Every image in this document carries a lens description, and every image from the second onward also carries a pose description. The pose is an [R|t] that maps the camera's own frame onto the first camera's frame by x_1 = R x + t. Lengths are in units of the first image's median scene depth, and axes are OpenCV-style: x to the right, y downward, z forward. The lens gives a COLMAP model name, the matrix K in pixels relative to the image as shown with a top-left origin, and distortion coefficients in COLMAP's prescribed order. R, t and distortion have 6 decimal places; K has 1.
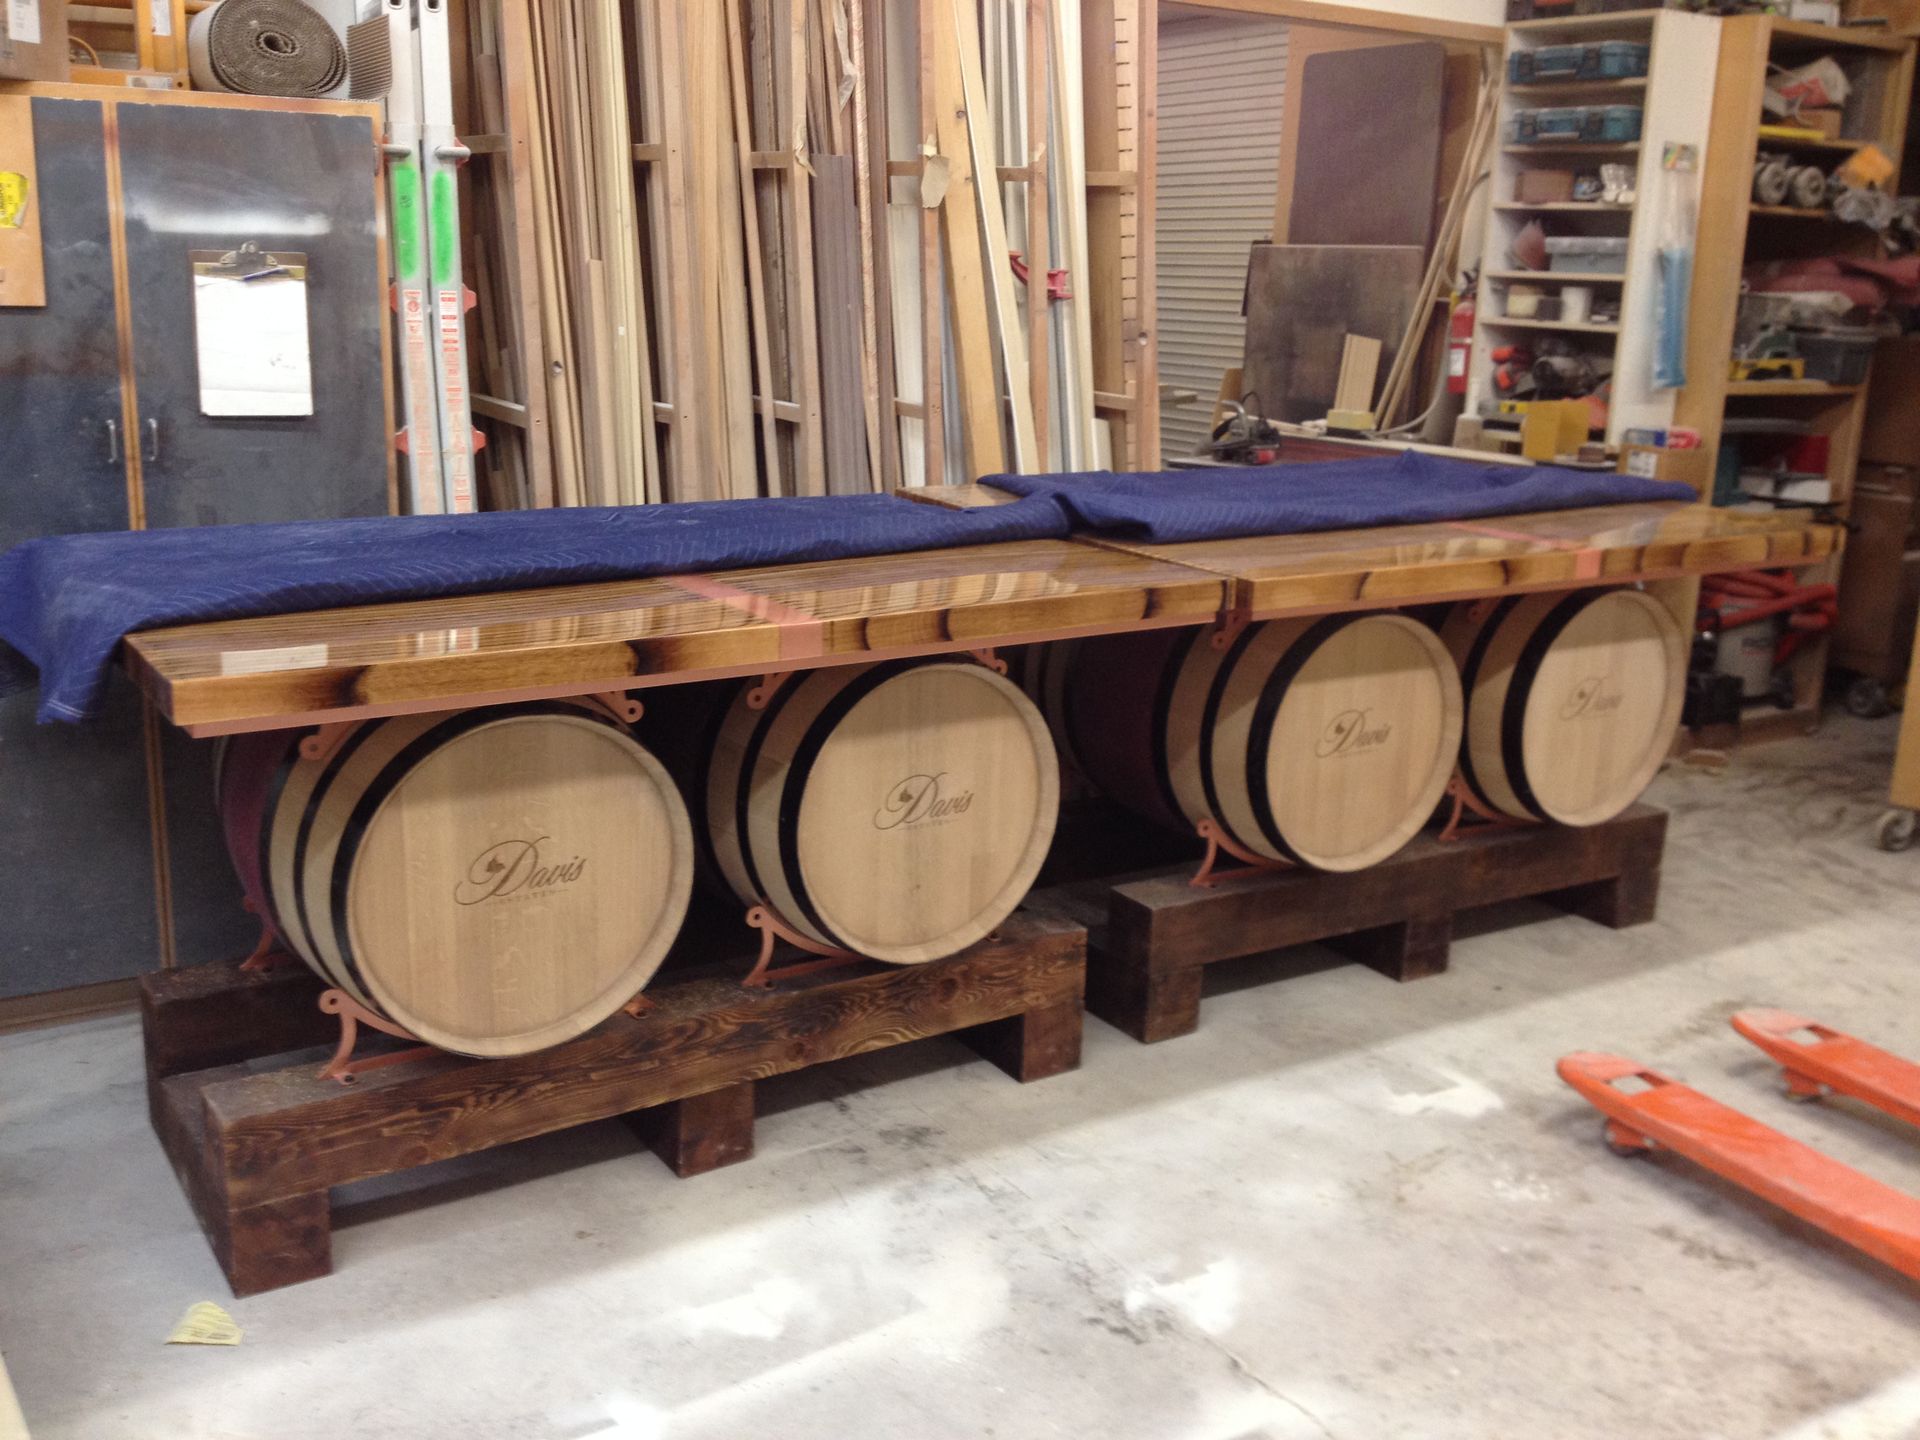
lens RADIAL K [[1824.0, 0, 965.7], [0, 1824.0, 710.4], [0, 0, 1]] dist [0.202822, -0.511351]
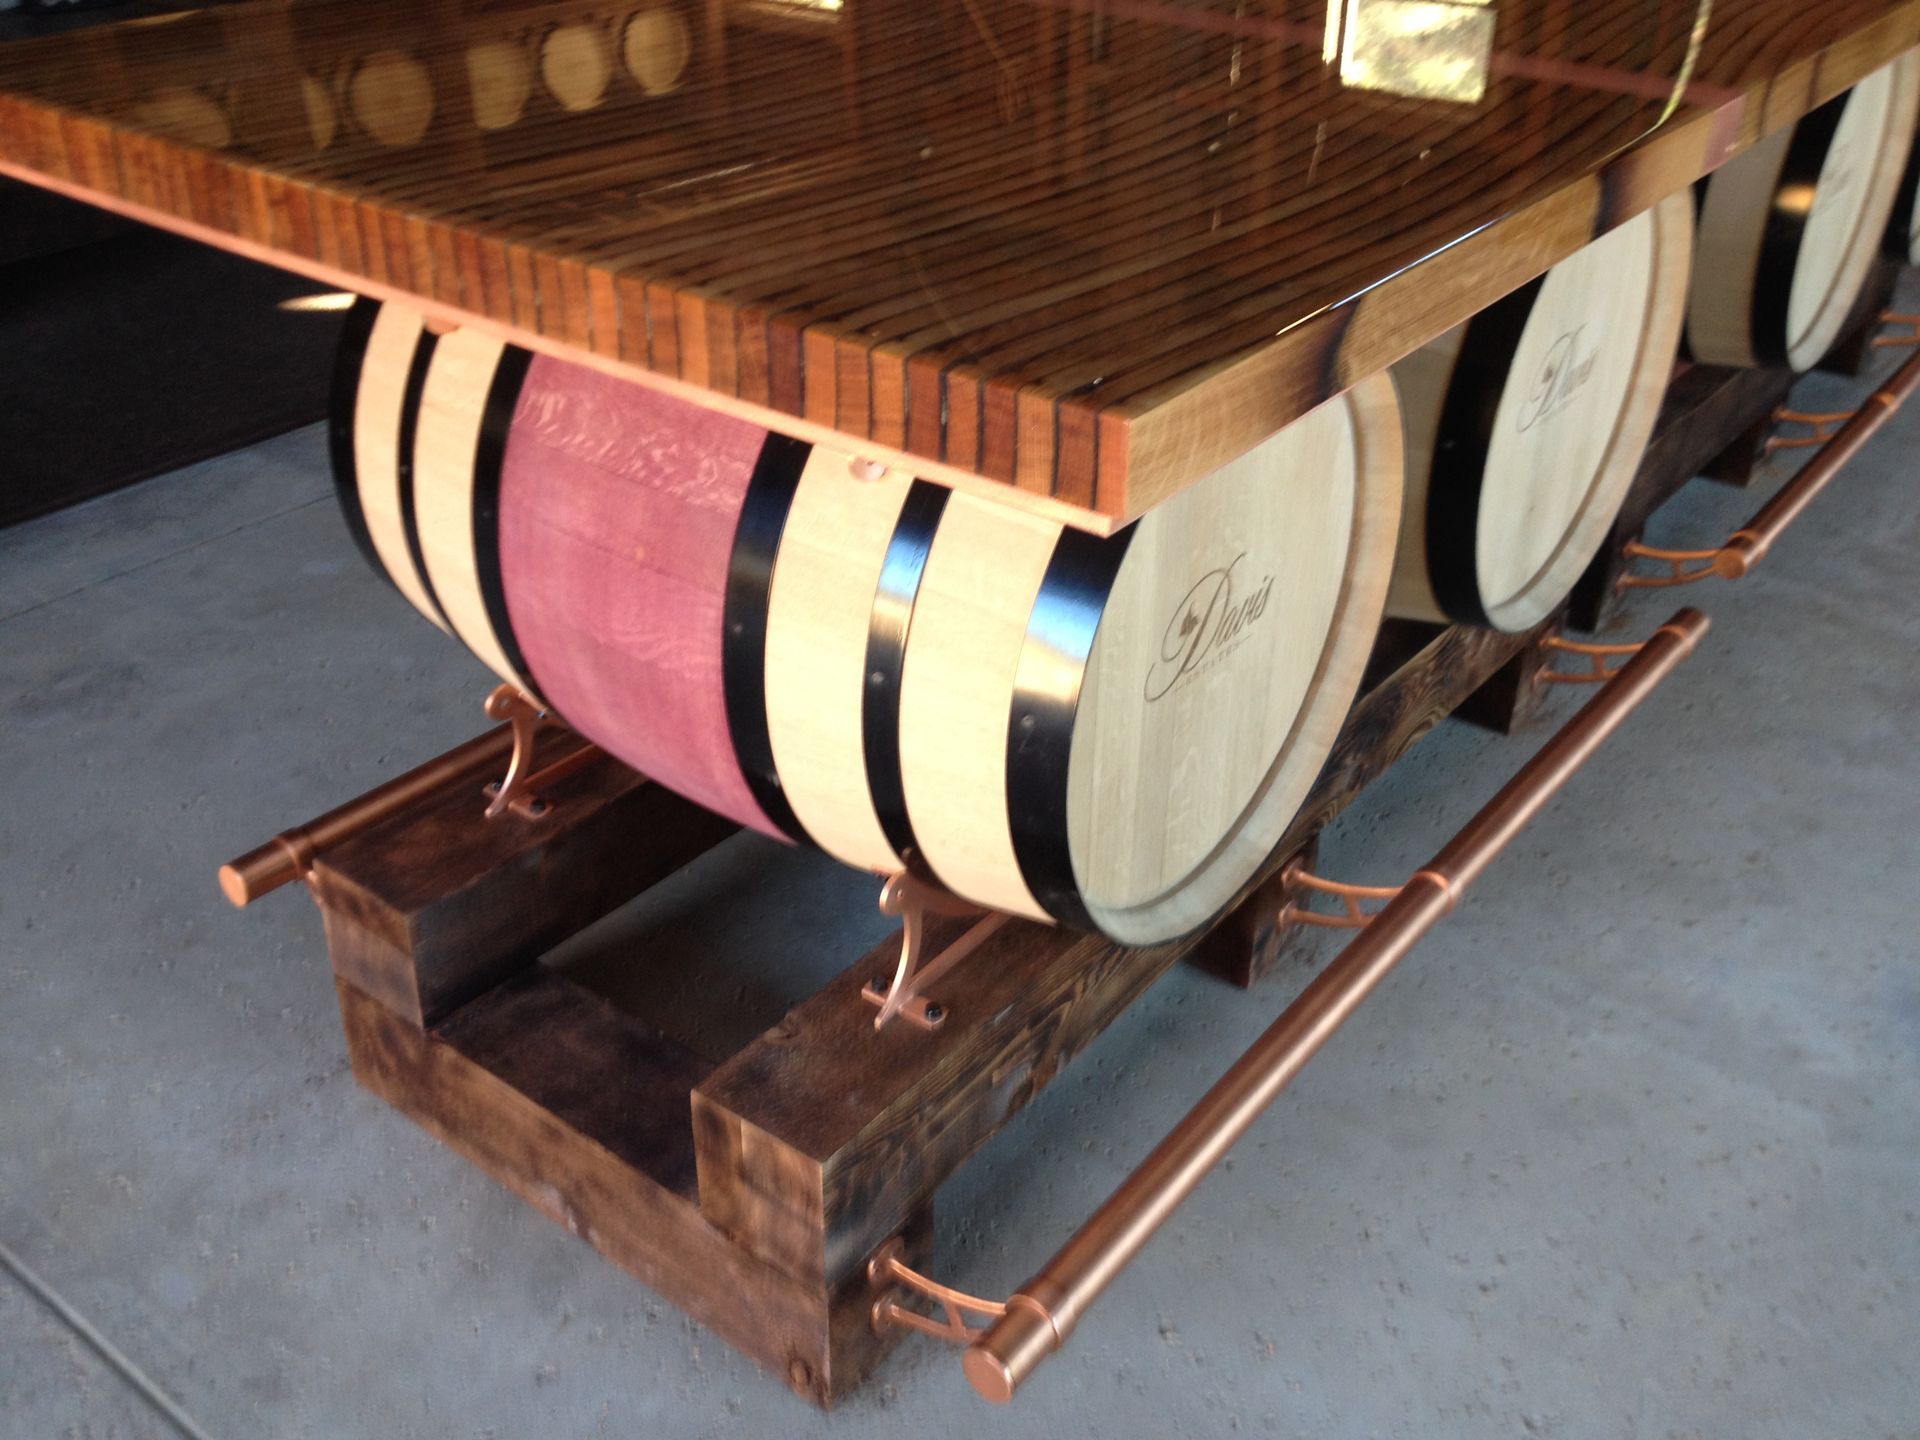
lens RADIAL K [[1824.0, 0, 965.7], [0, 1824.0, 710.4], [0, 0, 1]] dist [0.202822, -0.511351]
pose [[0.946414, -0.176485, 0.270468, -0.430710], [0.087768, 0.946513, 0.310498, -0.060614], [-0.310800, -0.270121, 0.911284, 0.474512]]
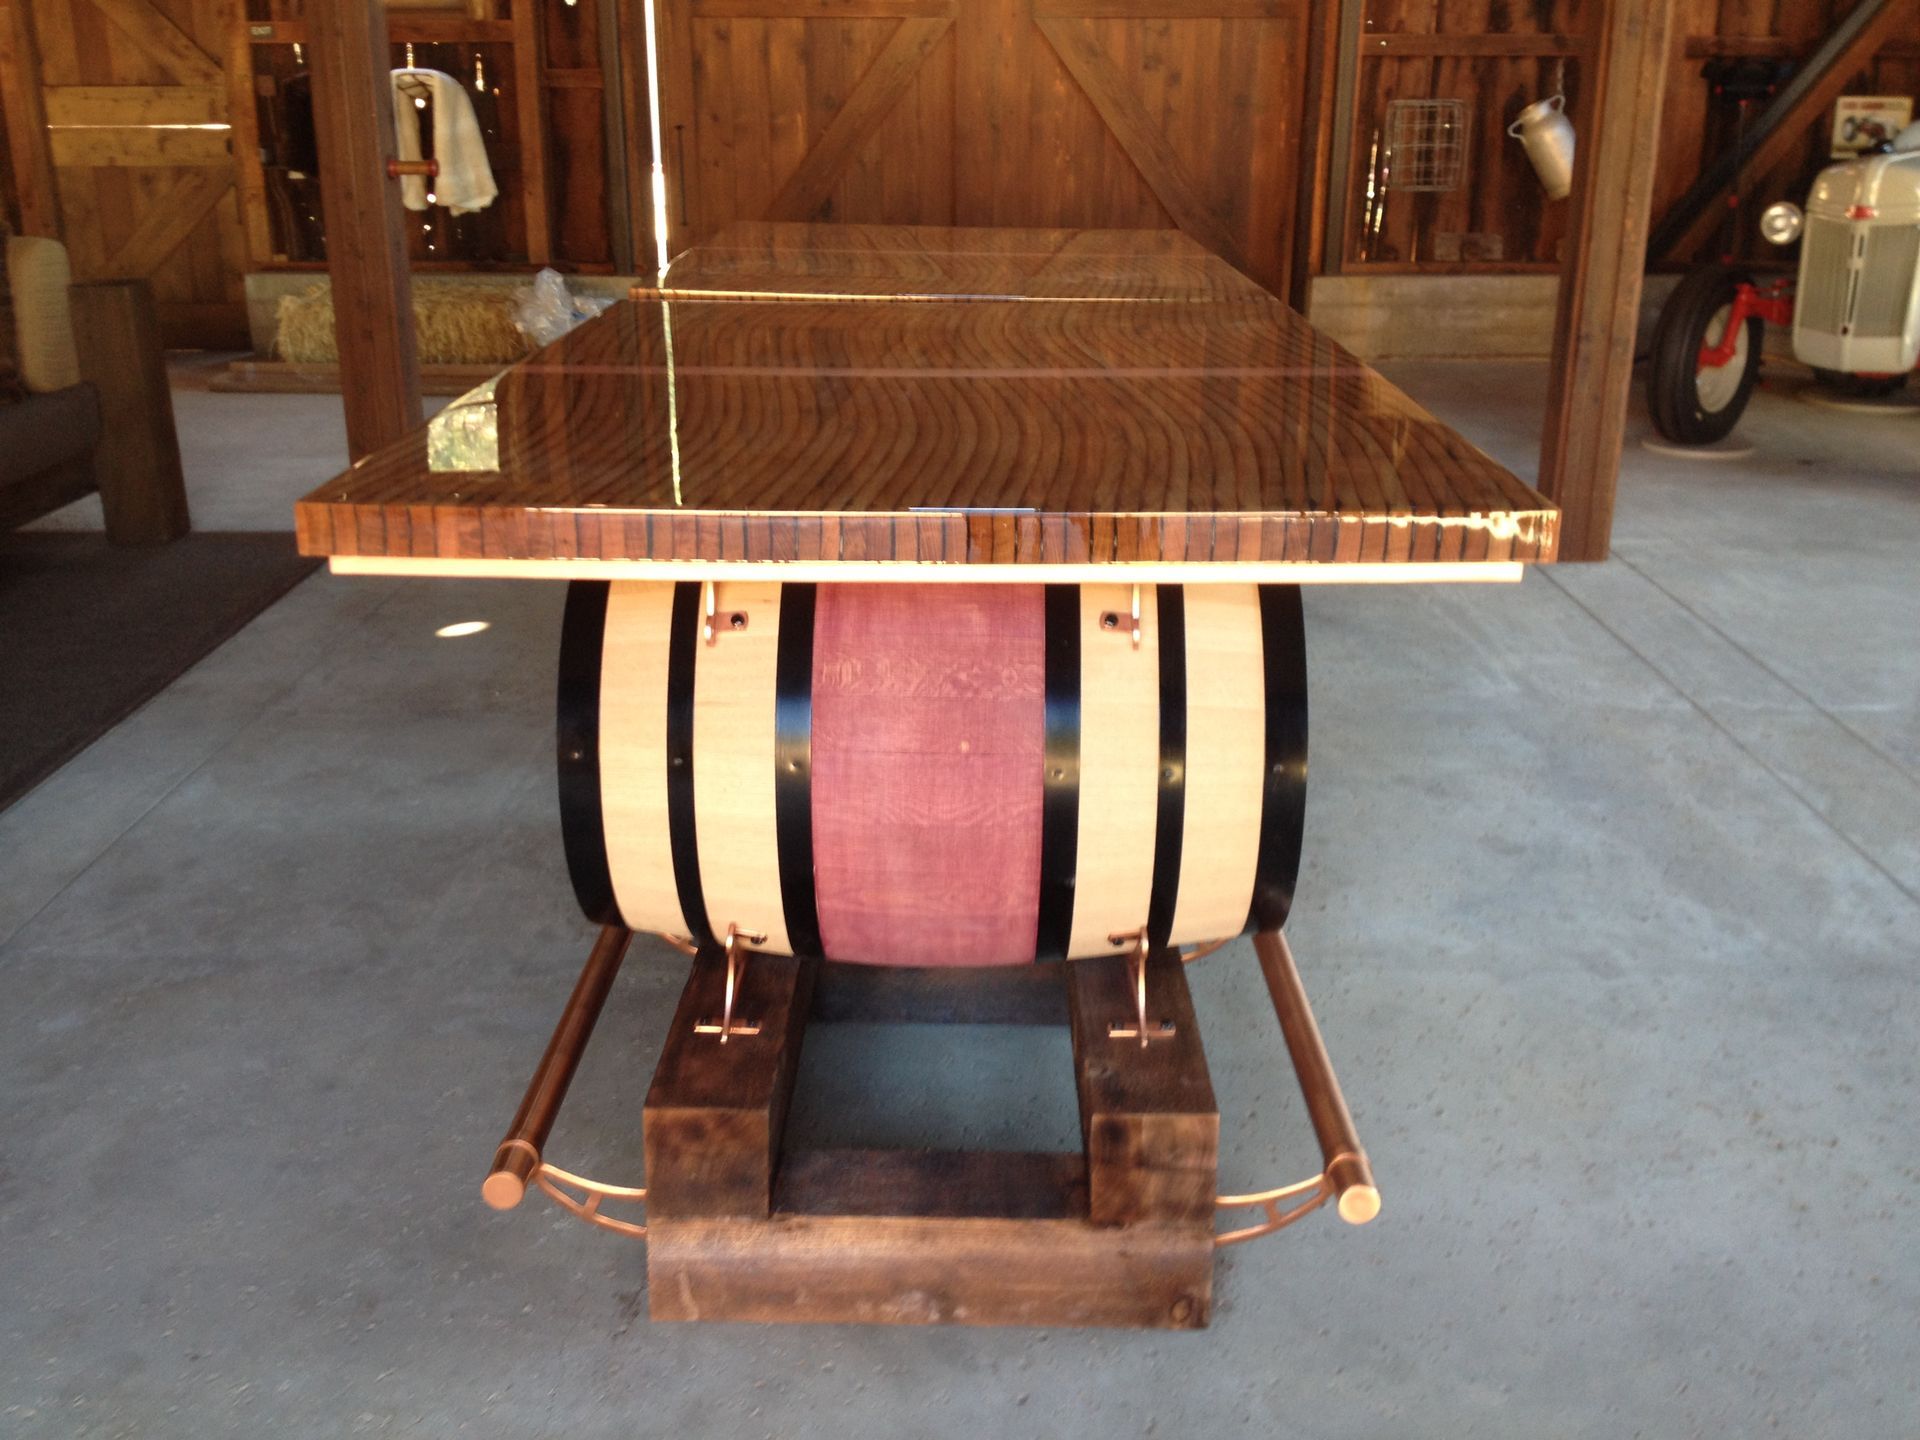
lens RADIAL K [[1833.7, 0, 956.9], [0, 1833.7, 686.2], [0, 0, 1]] dist [0.143799, -0.334184]
pose [[0.562253, -0.285607, 0.776080, -0.908901], [0.213573, 0.956780, 0.197378, -0.115944], [-0.798910, 0.054773, 0.598951, 0.544065]]
